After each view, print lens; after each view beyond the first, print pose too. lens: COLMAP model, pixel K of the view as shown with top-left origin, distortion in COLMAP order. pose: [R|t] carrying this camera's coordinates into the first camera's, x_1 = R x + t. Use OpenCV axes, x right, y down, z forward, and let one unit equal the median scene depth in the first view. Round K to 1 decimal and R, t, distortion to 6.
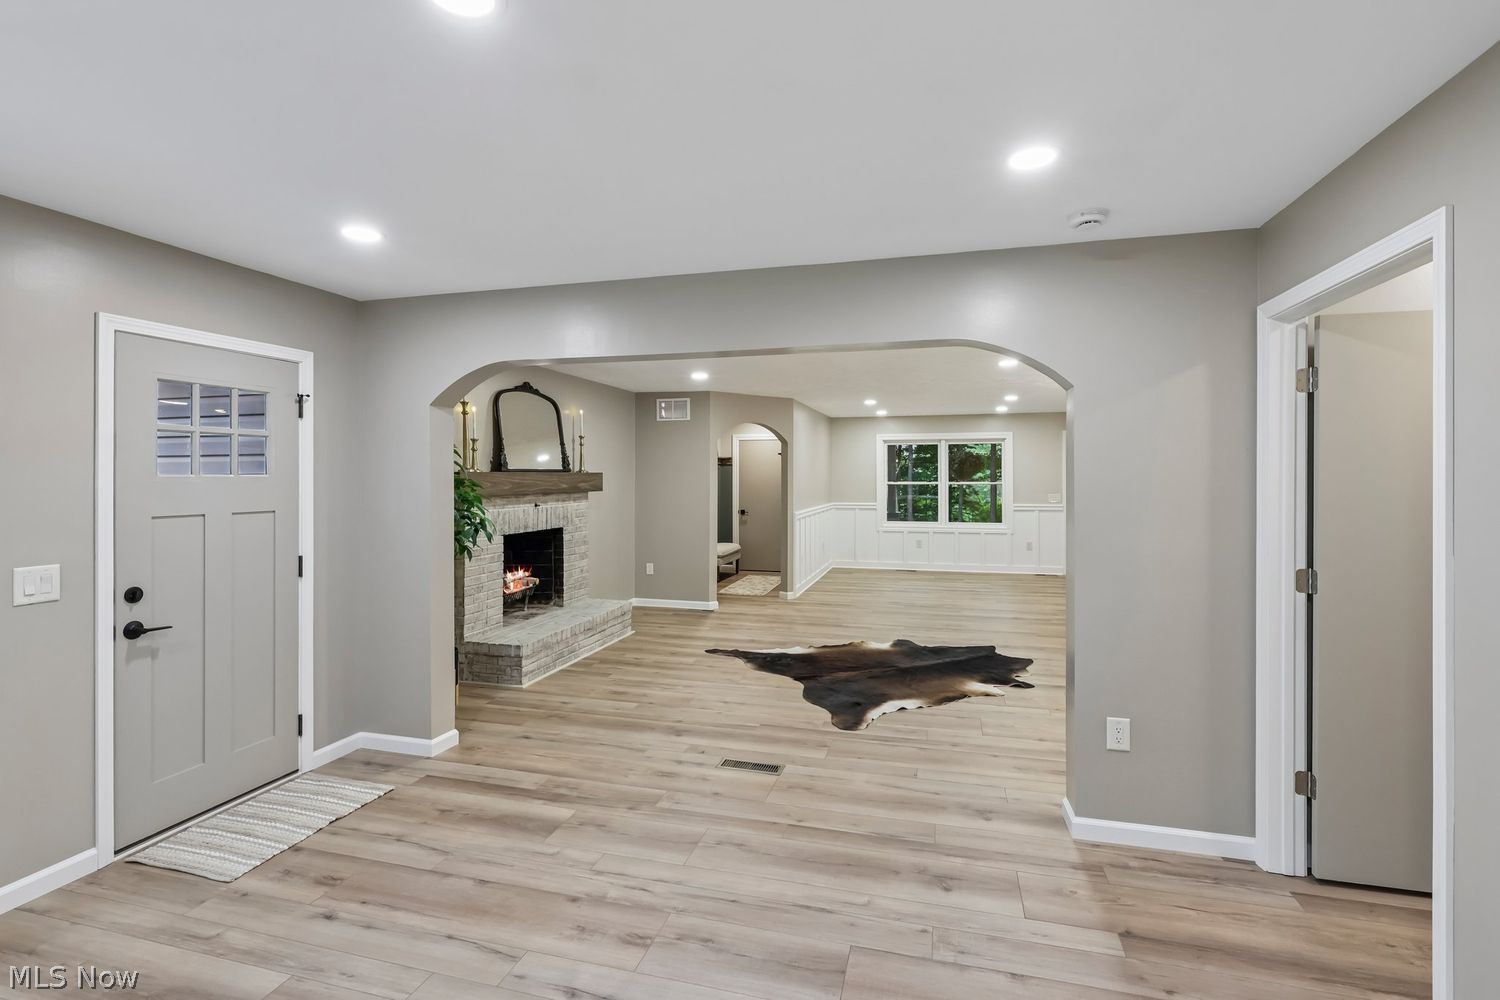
lens RADIAL K [[705.6, 0, 749.7], [0, 705.6, 490.3], [0, 0, 1]] dist [-0.003260, 0.001174]
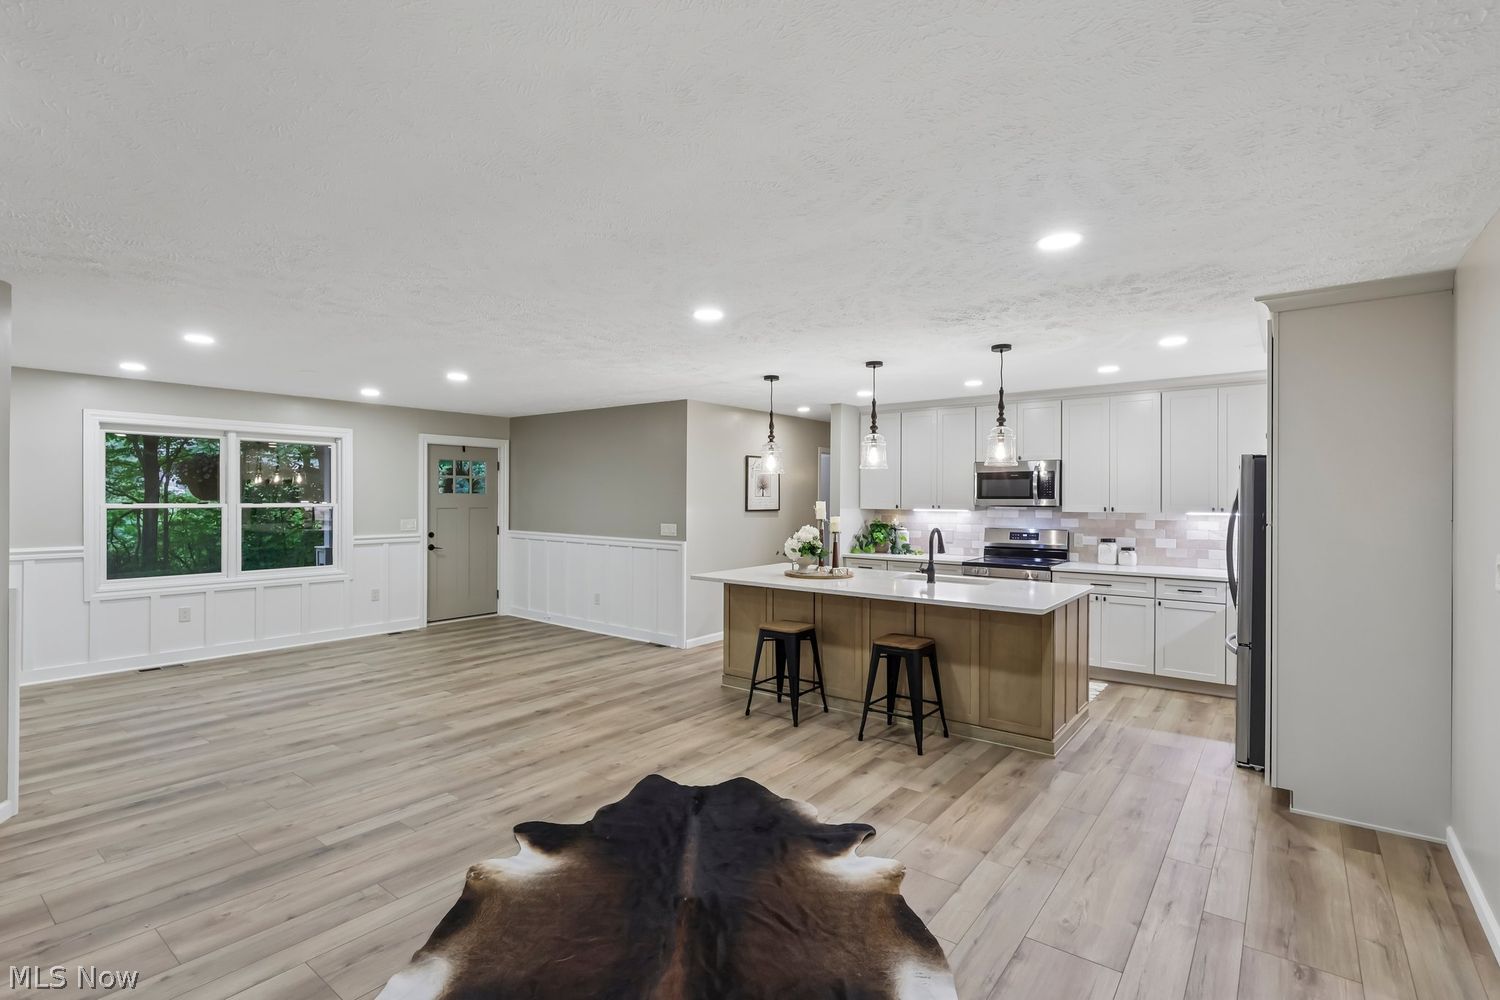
lens RADIAL K [[705.6, 0, 741.0], [0, 705.6, 499.4], [0, 0, 1]] dist [-0.003260, 0.001174]
pose [[0.386003, -0.001165, 0.922497, -0.198769], [0.014045, 0.999891, -0.004615, -0.012768], [-0.922390, 0.014738, 0.385978, 0.743900]]
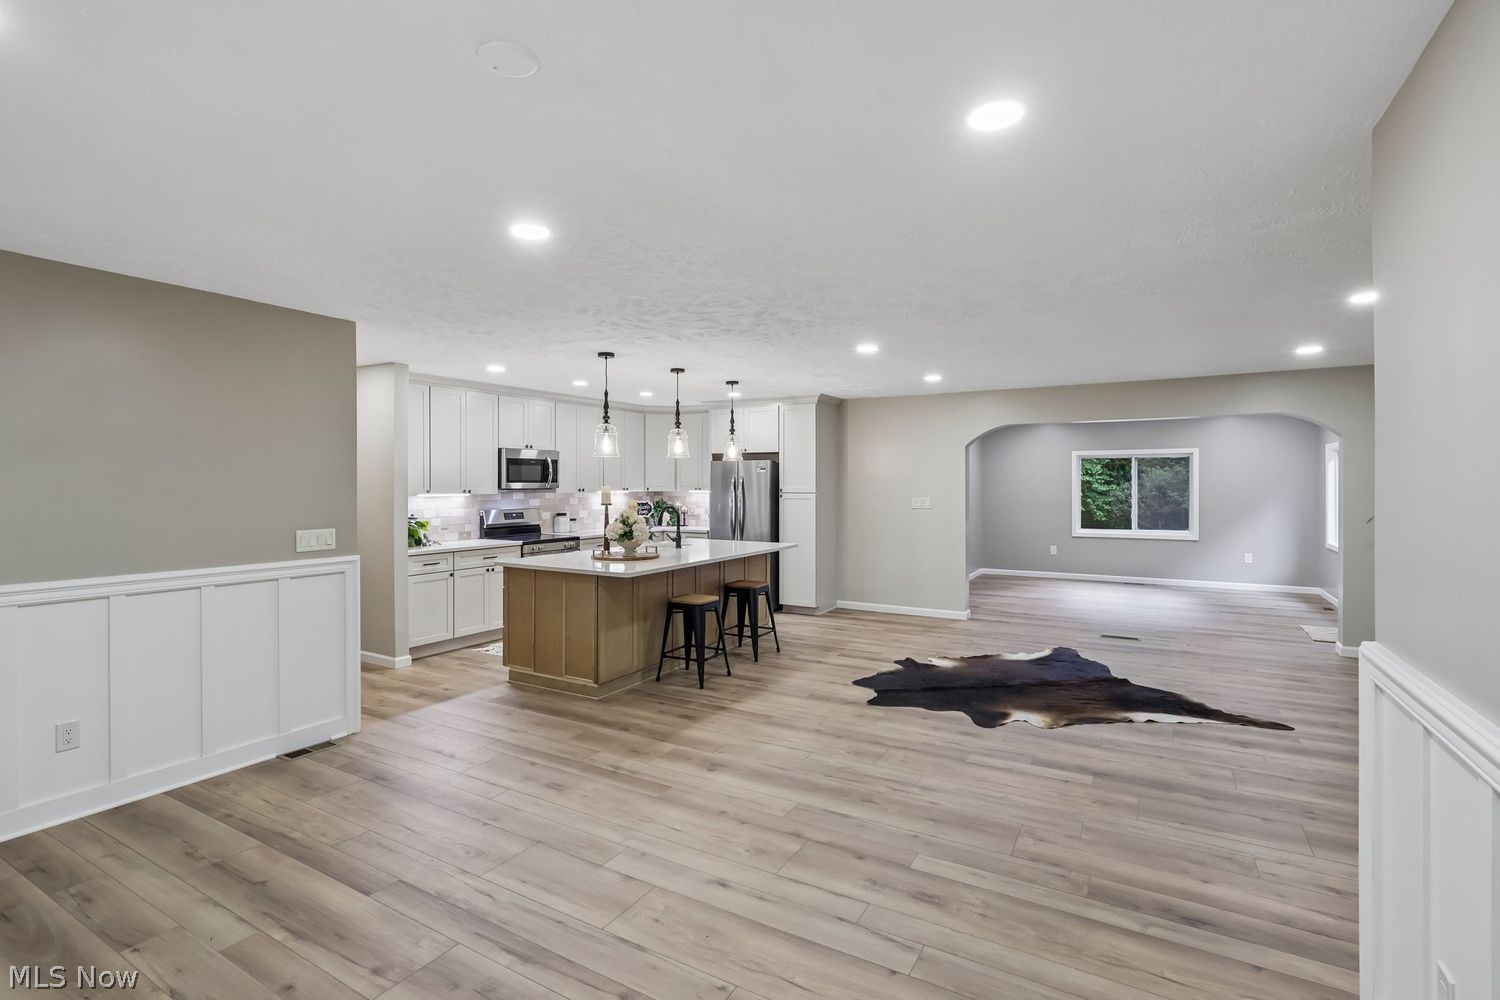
lens RADIAL K [[705.6, 0, 745.1], [0, 705.6, 494.1], [0, 0, 1]] dist [-0.003260, 0.001174]
pose [[-0.965857, -0.003998, 0.259043, 0.296057], [0.005437, 0.999348, 0.035695, -0.034998], [-0.259017, 0.035885, -0.965206, 1.892666]]
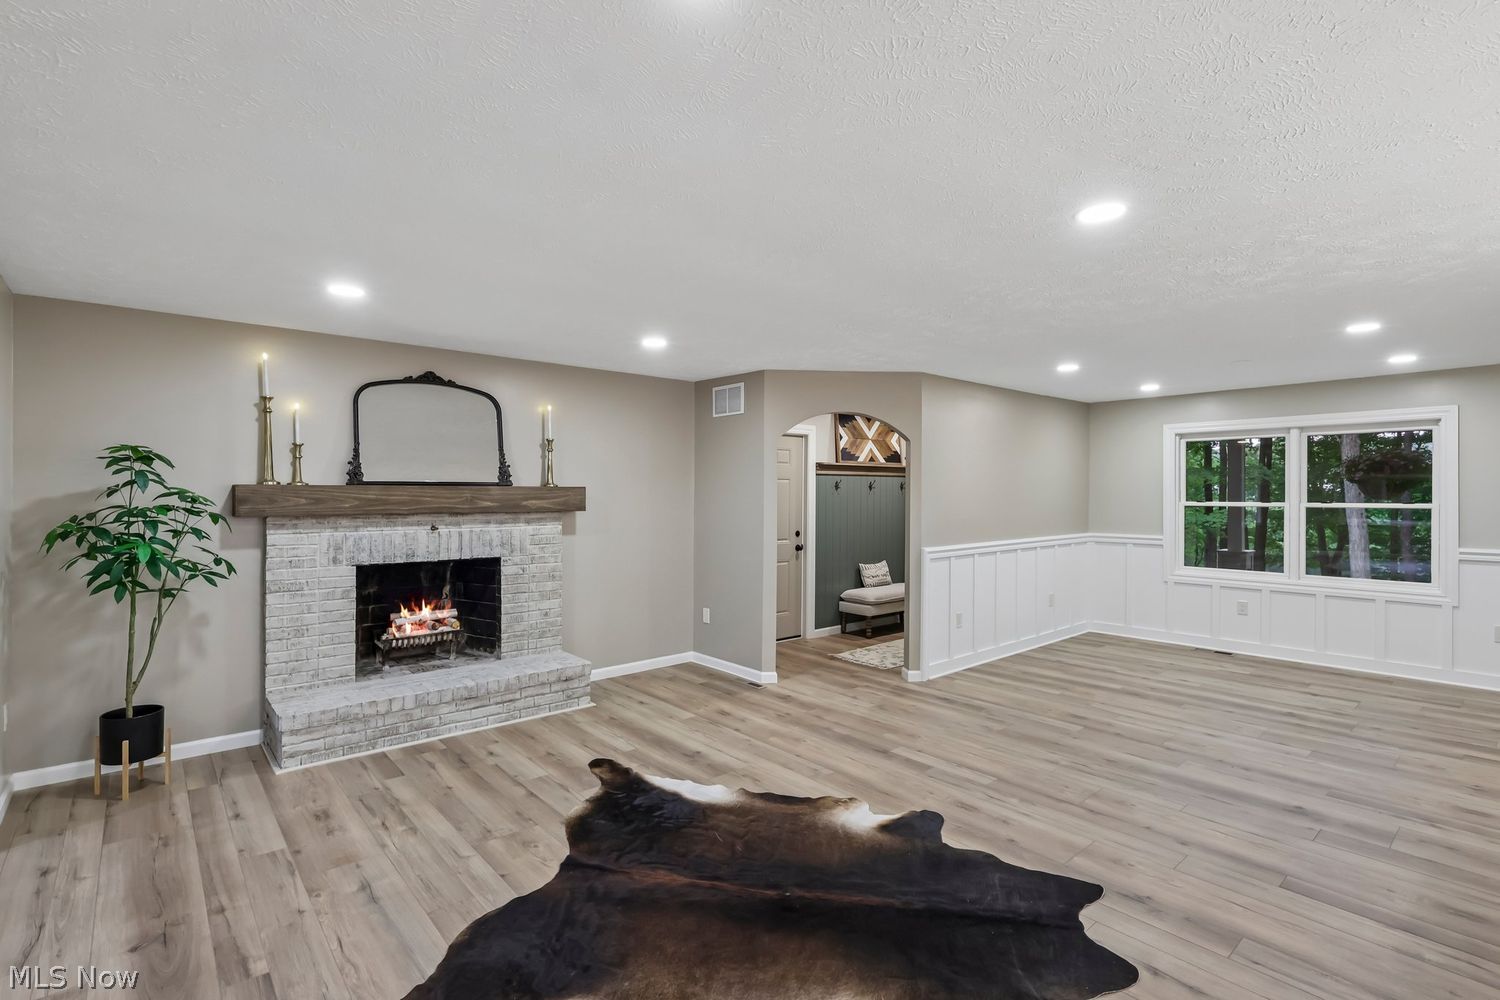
lens RADIAL K [[705.6, 0, 745.9], [0, 705.6, 497.2], [0, 0, 1]] dist [-0.003260, 0.001174]
pose [[0.831235, 0.004629, -0.555902, 0.431425], [-0.012713, 0.999862, -0.010684, -0.009255], [0.555776, 0.015948, 0.831179, 0.559285]]
